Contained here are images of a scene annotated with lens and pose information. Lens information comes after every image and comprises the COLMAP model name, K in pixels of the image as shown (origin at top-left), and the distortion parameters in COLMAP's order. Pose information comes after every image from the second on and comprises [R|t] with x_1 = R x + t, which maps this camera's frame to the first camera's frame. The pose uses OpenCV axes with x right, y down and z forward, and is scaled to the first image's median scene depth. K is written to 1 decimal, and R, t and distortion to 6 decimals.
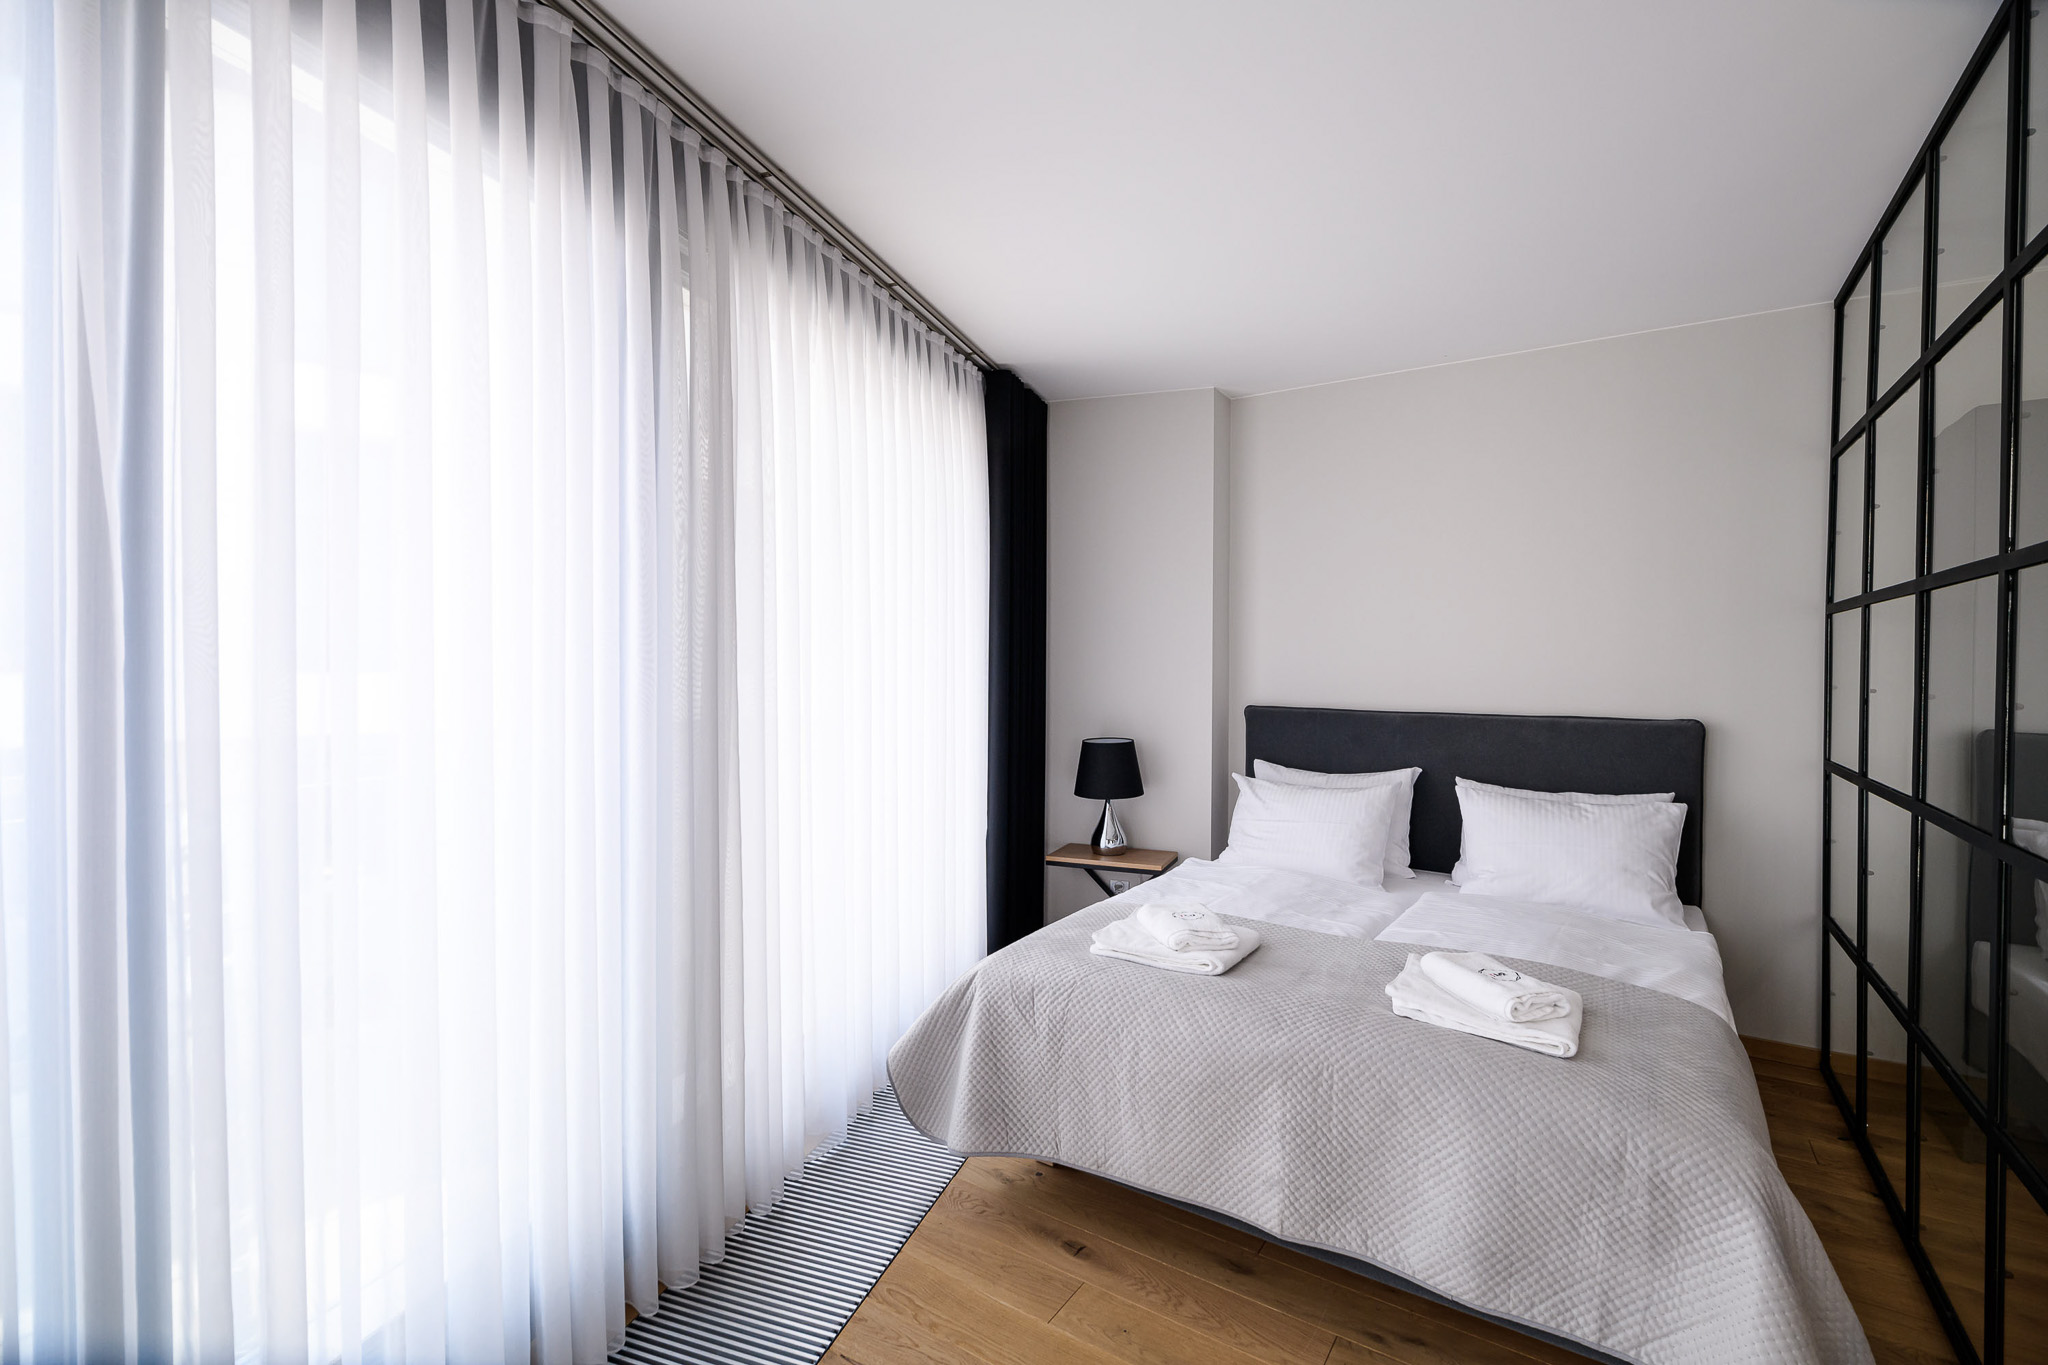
lens RADIAL K [[891.9, 0, 1022.3], [0, 891.9, 672.4], [0, 0, 1]] dist [-0.008486, -0.001544]
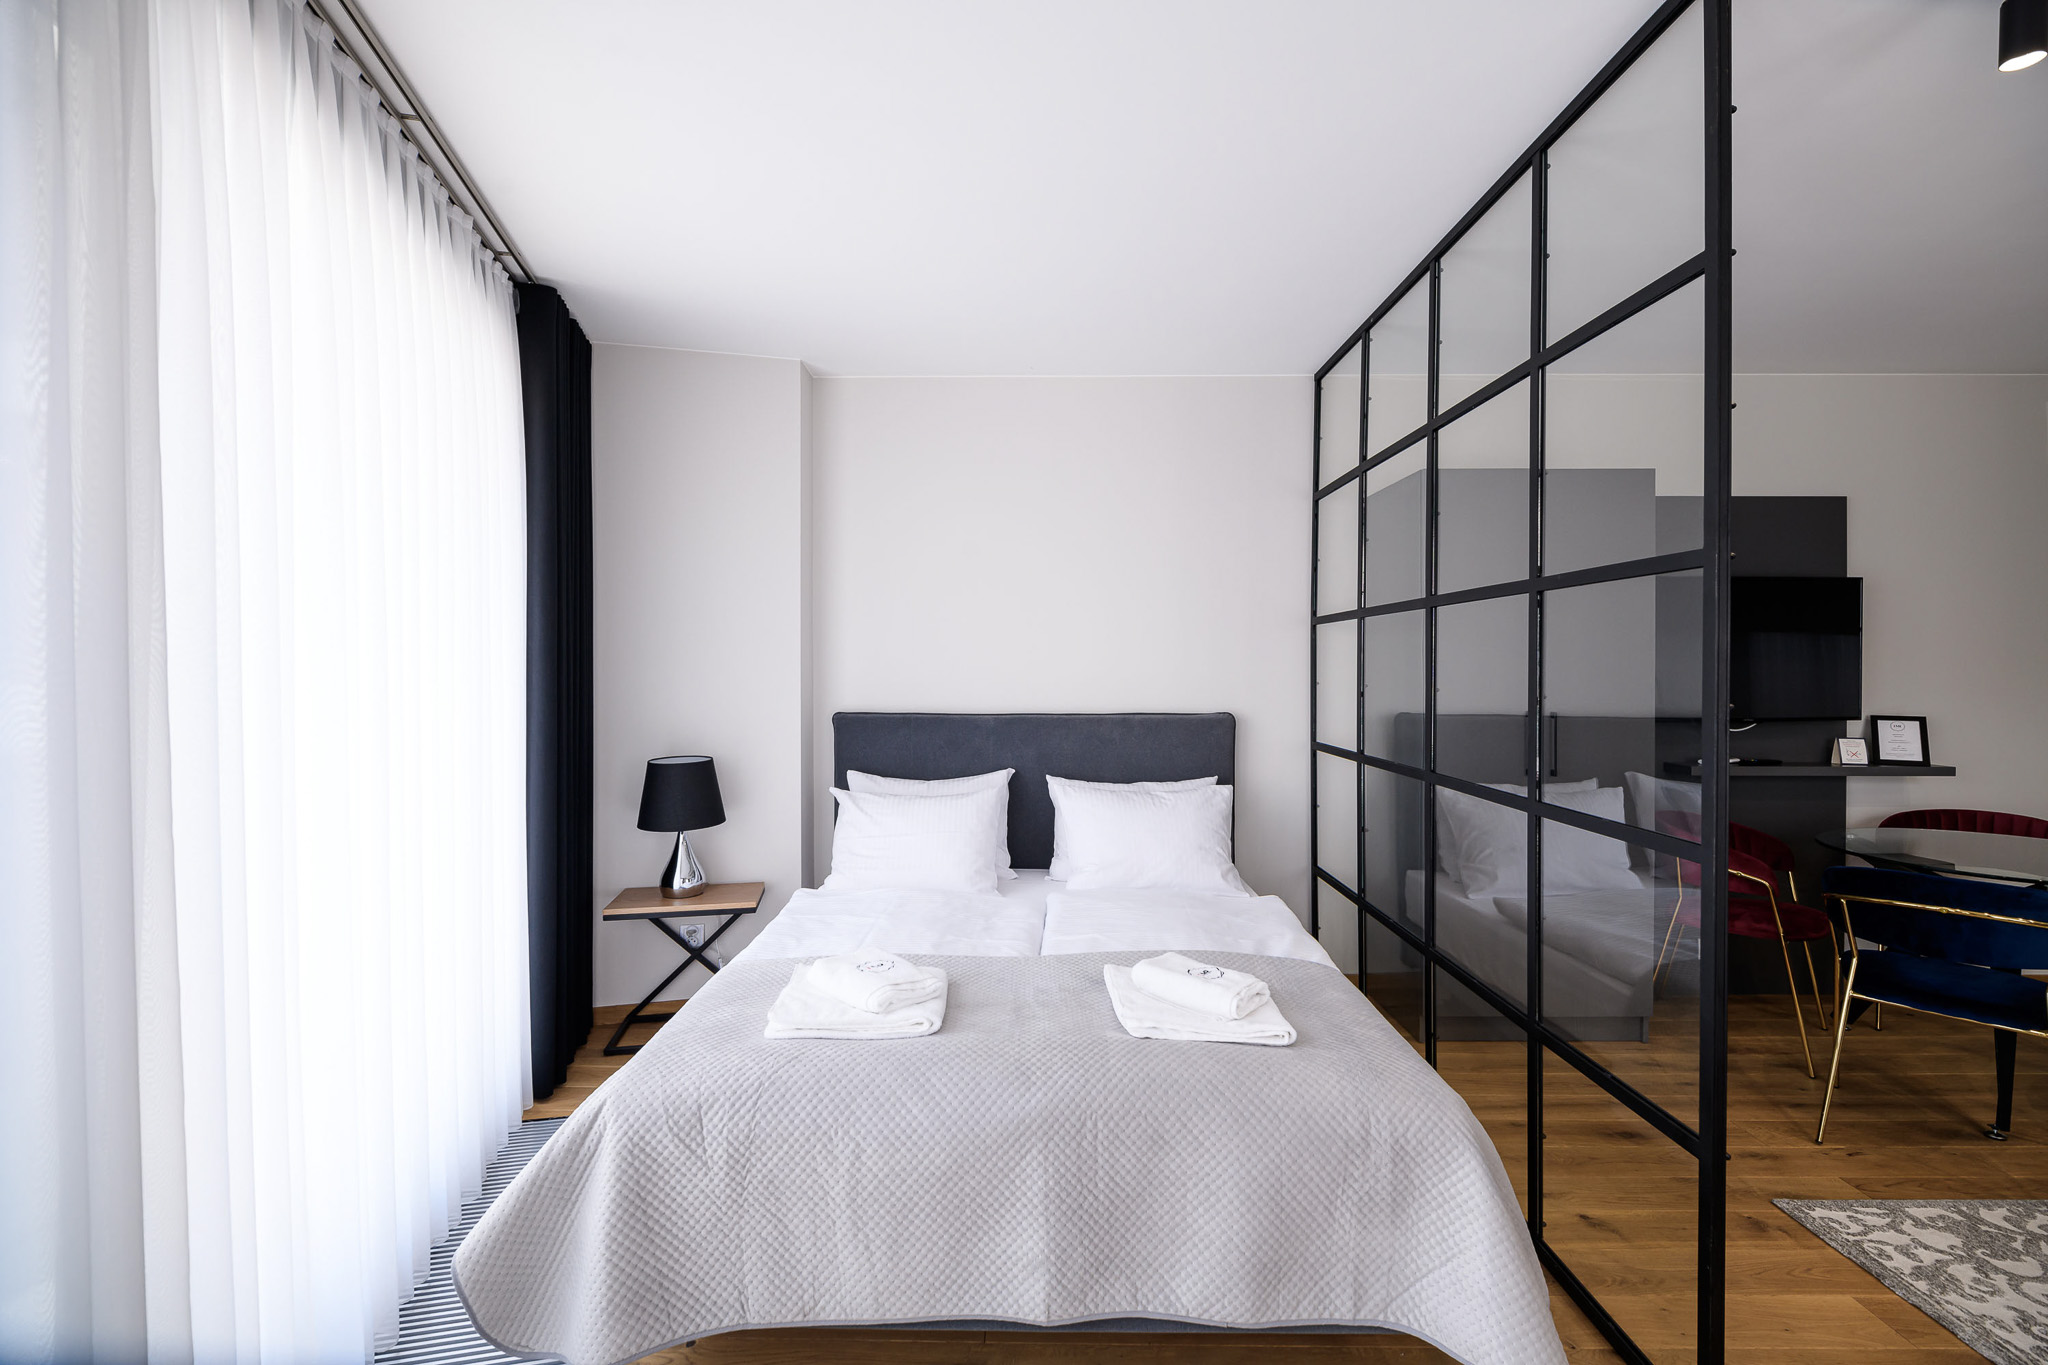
lens RADIAL K [[891.9, 0, 1022.3], [0, 891.9, 672.4], [0, 0, 1]] dist [-0.008486, -0.001544]
pose [[0.838281, -0.007687, 0.545184, -0.172515], [0.010181, 0.999947, -0.001555, -0.001850], [-0.545143, 0.006854, 0.838315, 0.242993]]
